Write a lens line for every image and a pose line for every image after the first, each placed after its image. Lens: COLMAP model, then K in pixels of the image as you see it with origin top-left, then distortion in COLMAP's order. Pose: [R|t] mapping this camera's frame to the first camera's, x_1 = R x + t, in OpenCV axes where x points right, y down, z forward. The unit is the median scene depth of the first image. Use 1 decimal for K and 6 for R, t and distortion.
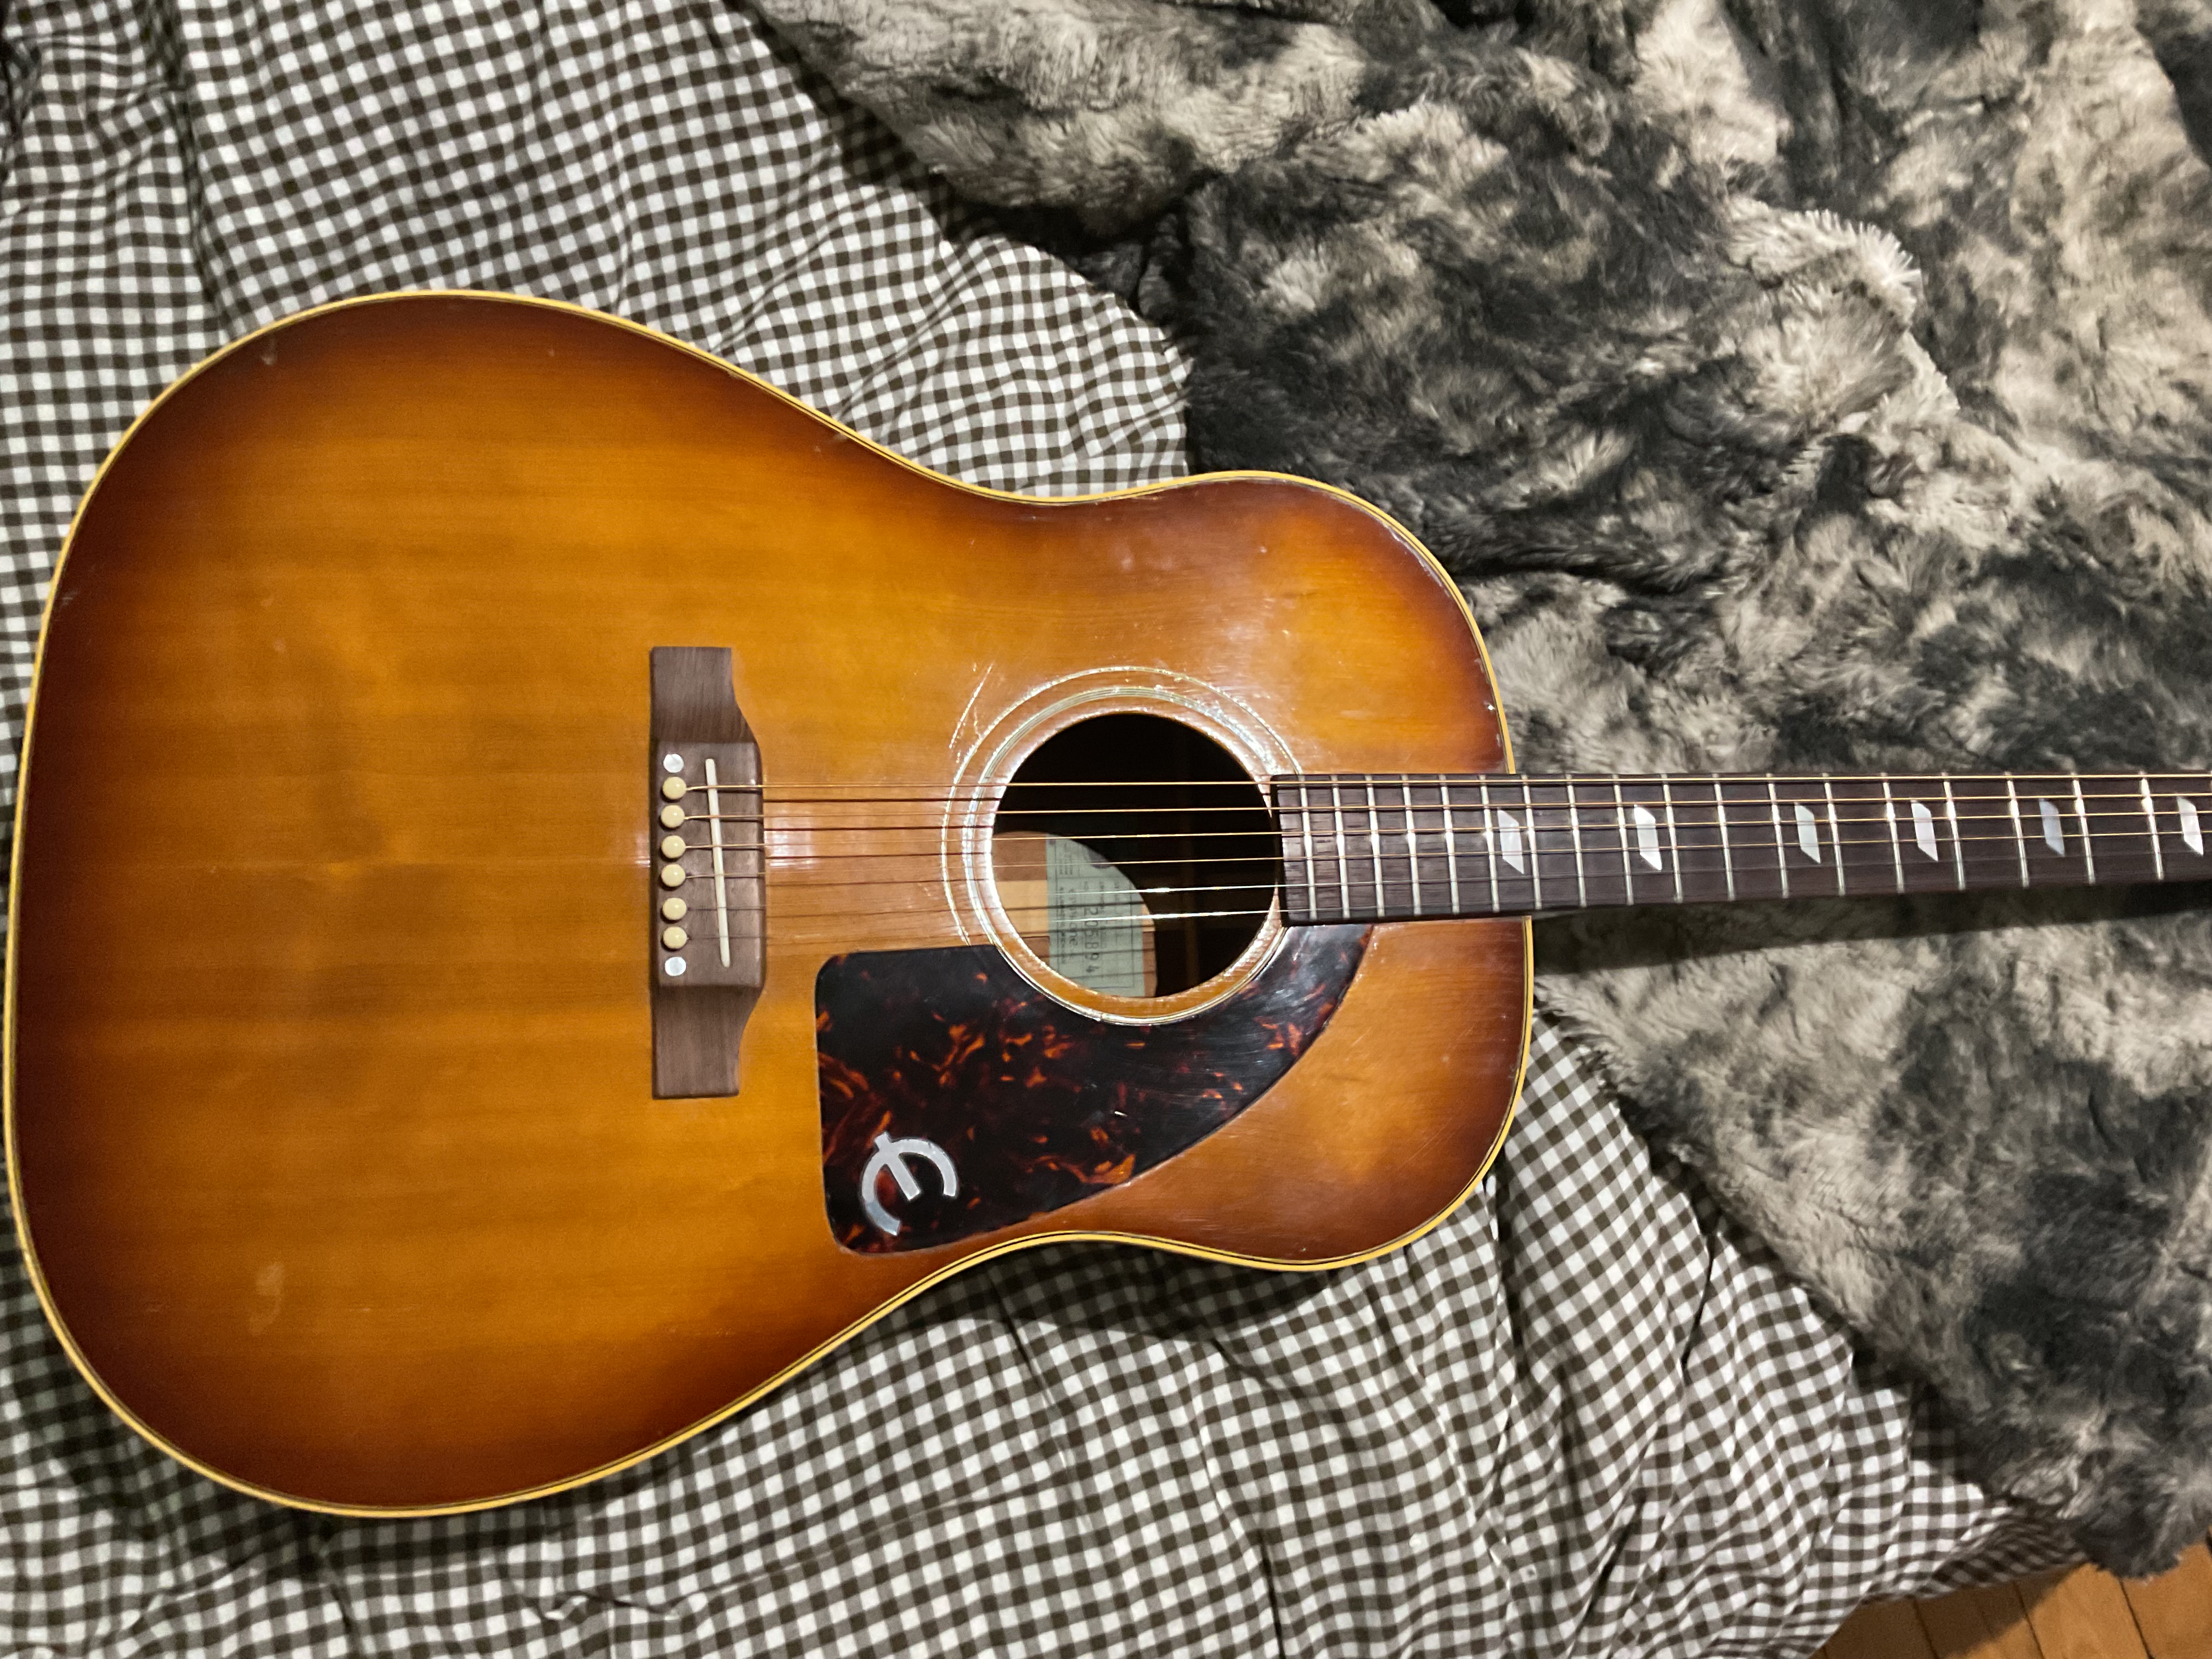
lens RADIAL K [[1826.5, 0, 1106.0], [0, 1826.5, 829.5], [0, 0, 1]] dist [0.080205, -0.176740]
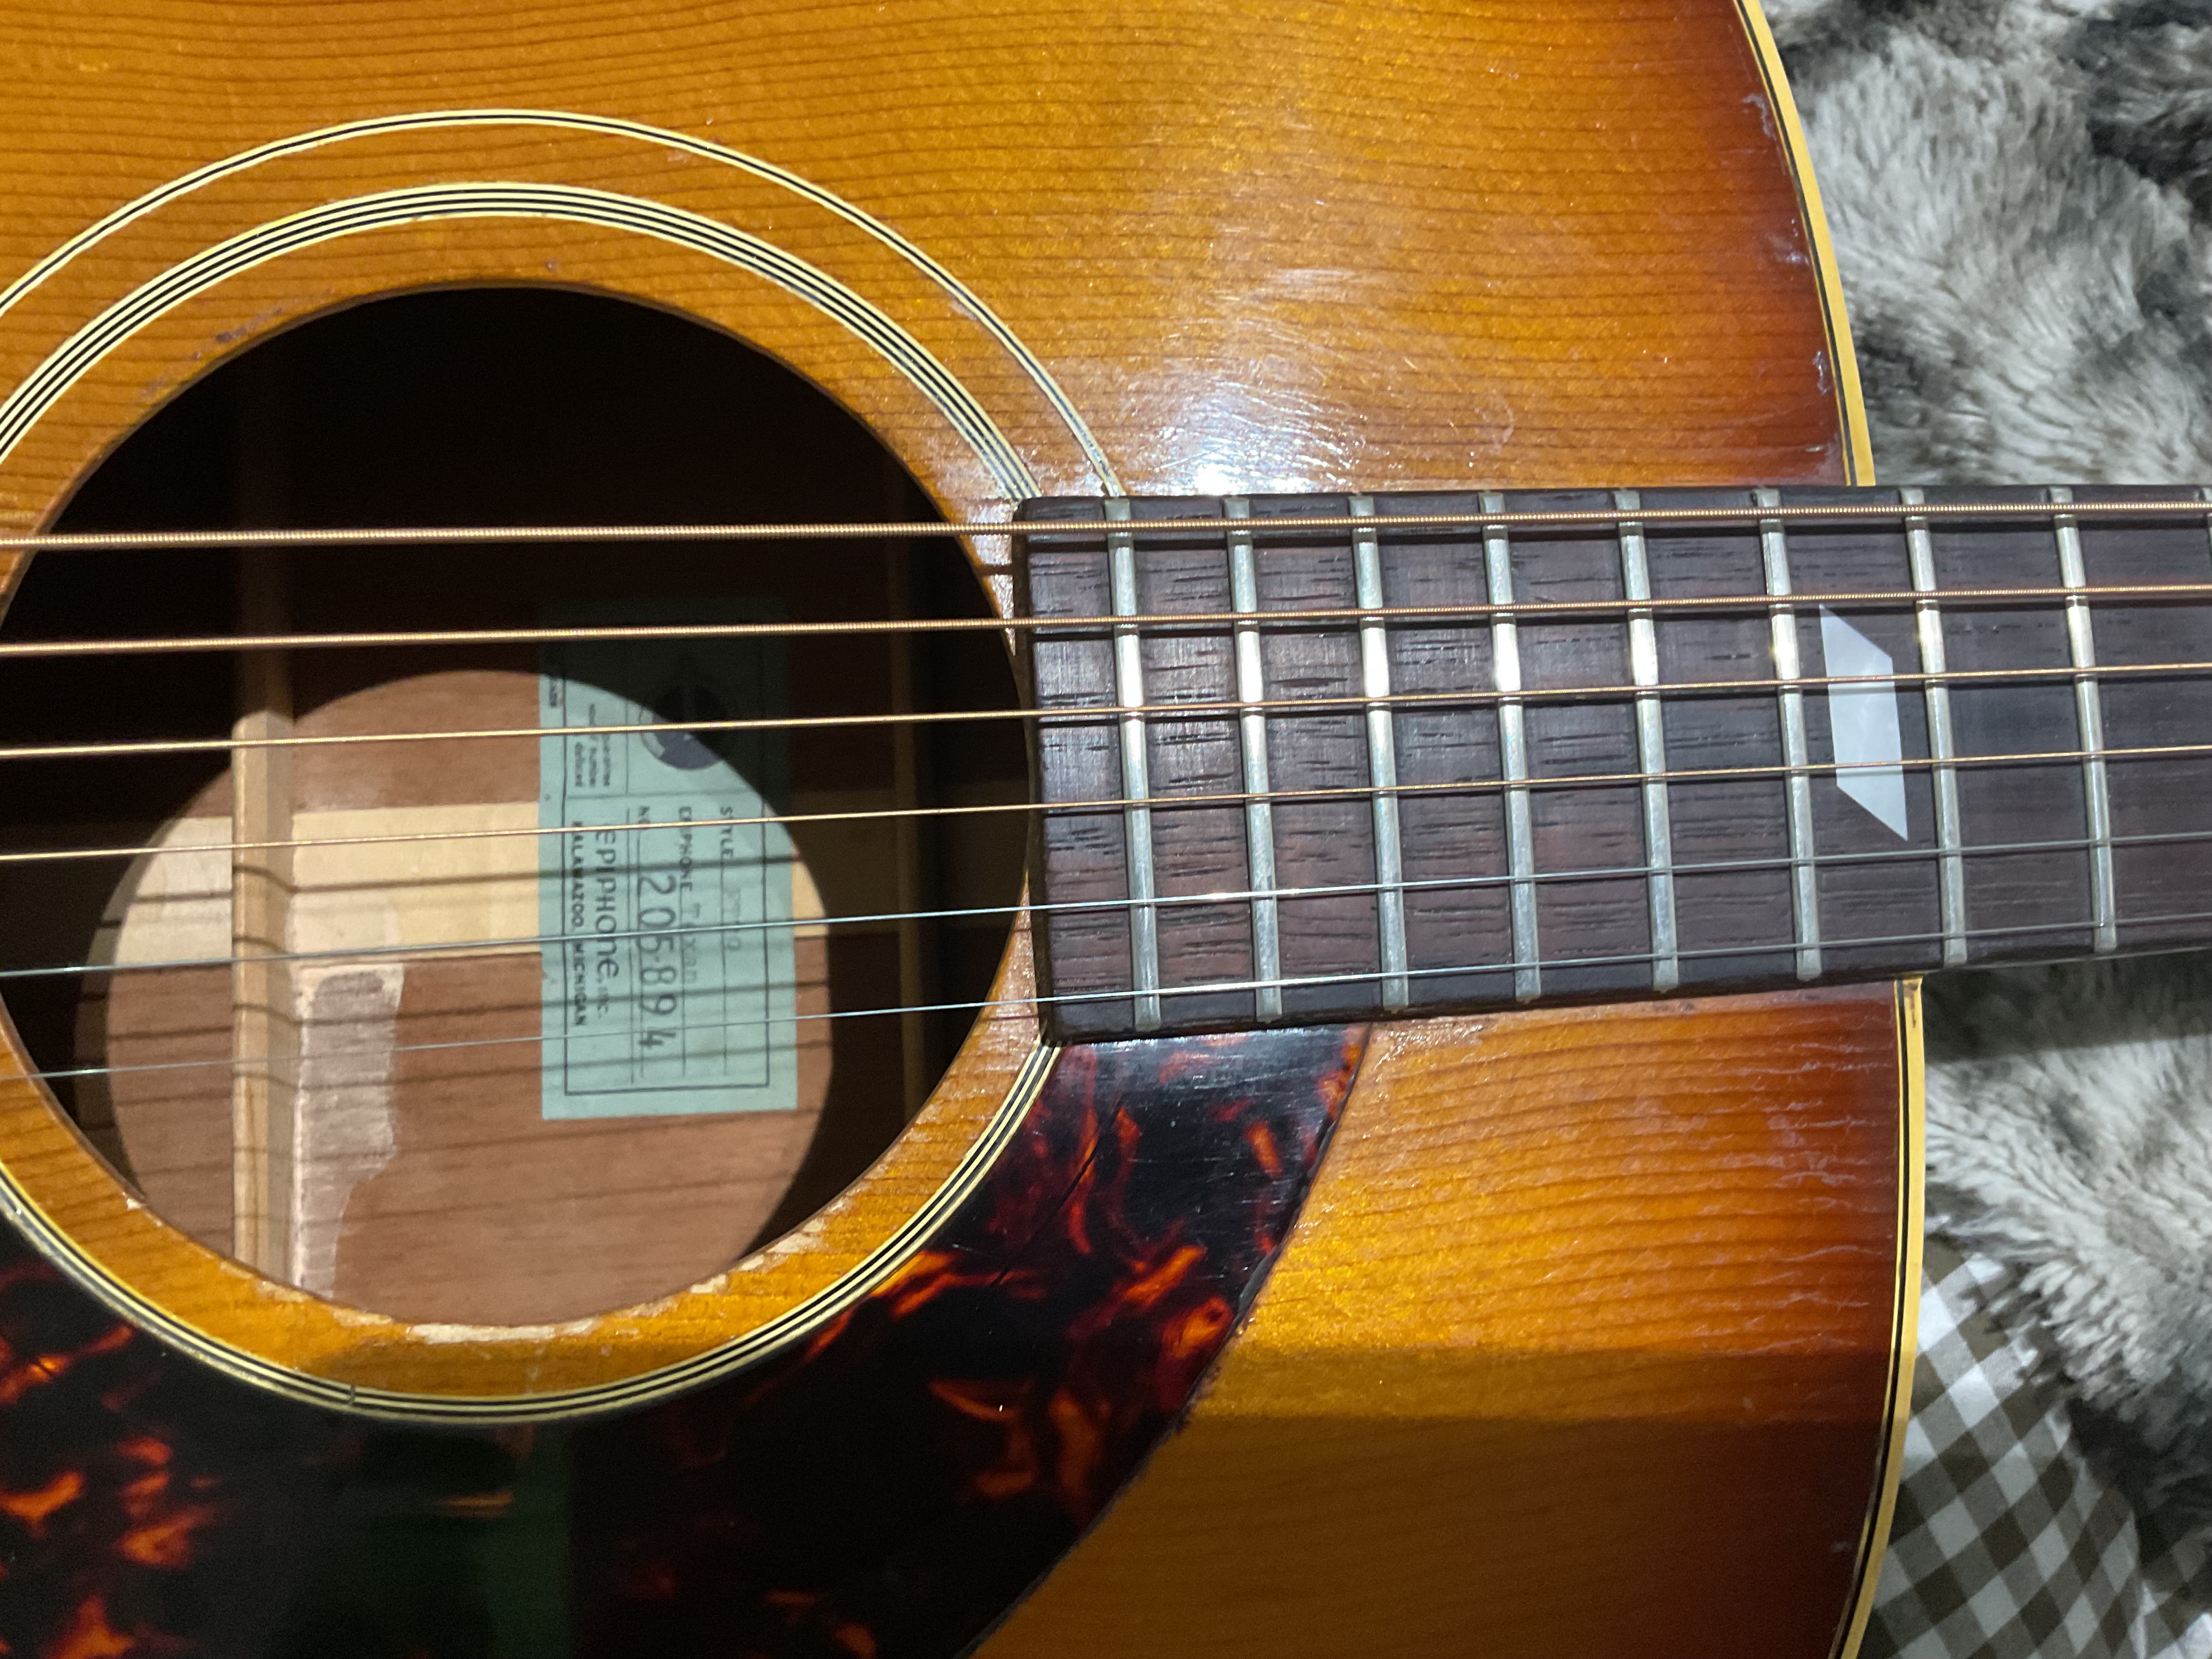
lens RADIAL K [[1826.5, 0, 1106.0], [0, 1826.5, 829.5], [0, 0, 1]] dist [0.080205, -0.176740]
pose [[0.998455, -0.002666, -0.055495, 0.107244], [0.009608, 0.992084, 0.125210, -0.013090], [0.054722, -0.125550, 0.990577, 0.638558]]
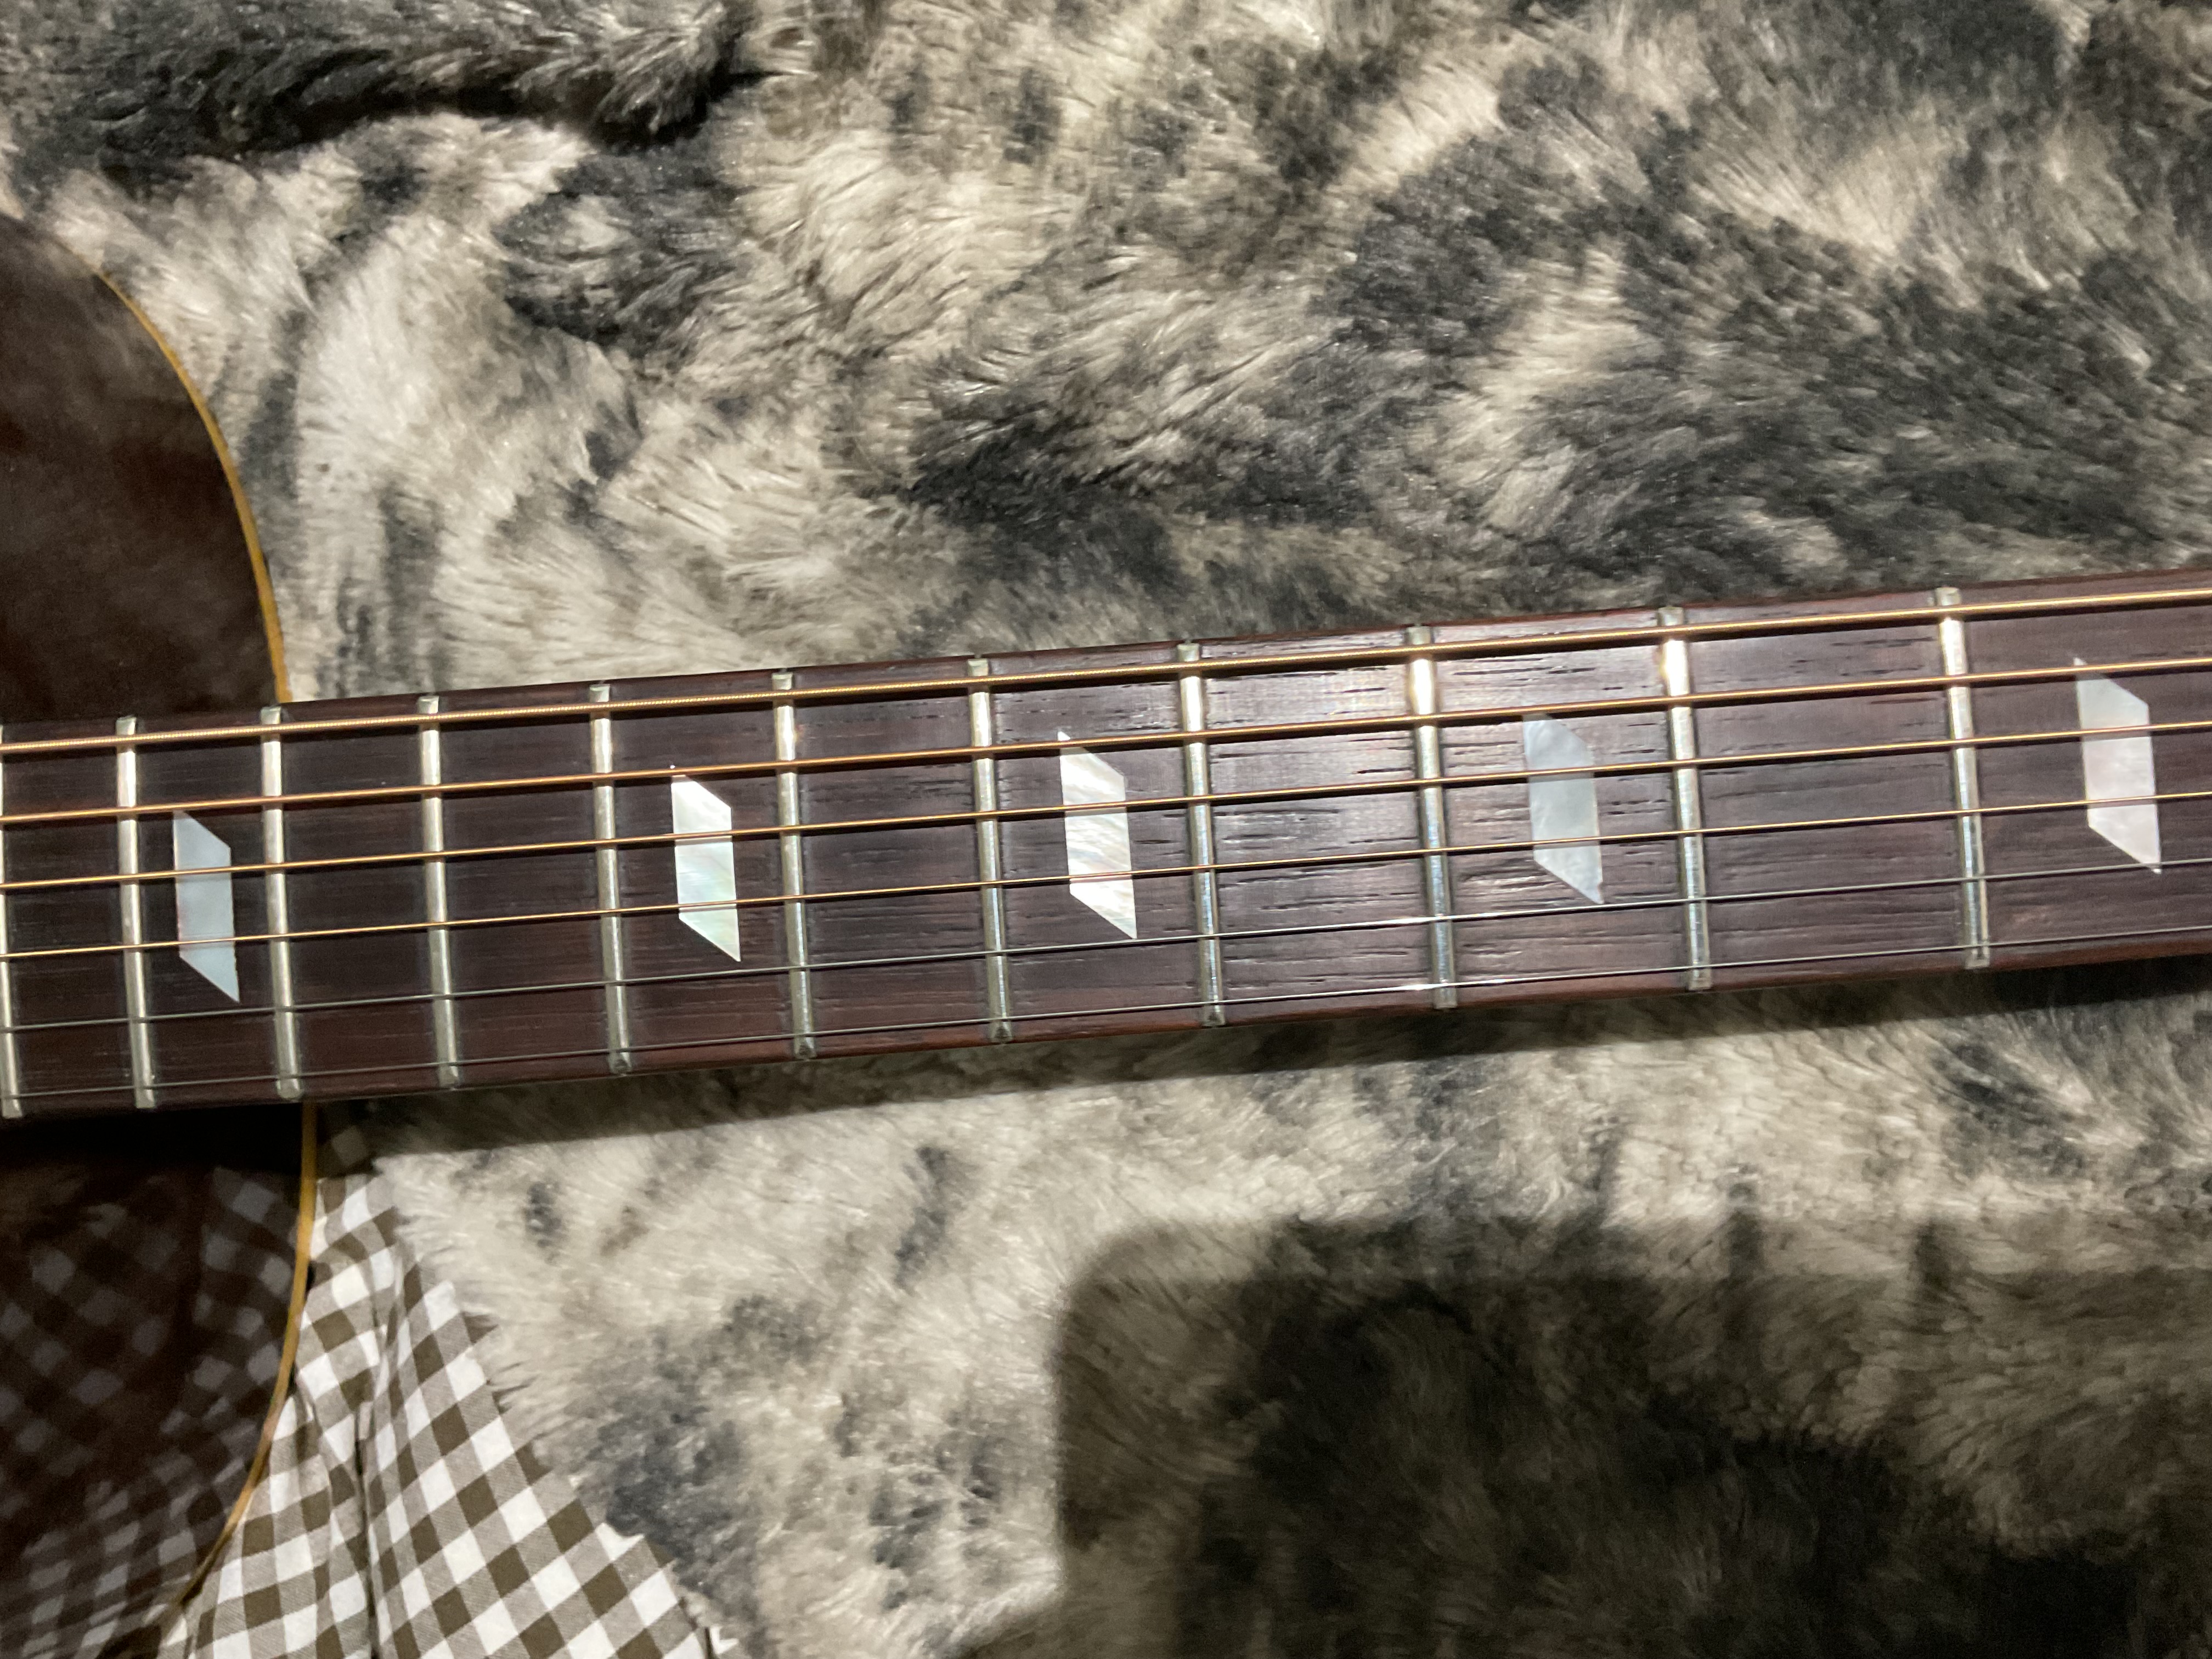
lens RADIAL K [[1826.5, 0, 1106.0], [0, 1826.5, 829.5], [0, 0, 1]] dist [0.080205, -0.176740]
pose [[0.962579, -0.016056, -0.270523, 0.499140], [0.066217, 0.981920, 0.177337, -0.053509], [0.262785, -0.188614, 0.946239, 0.664631]]
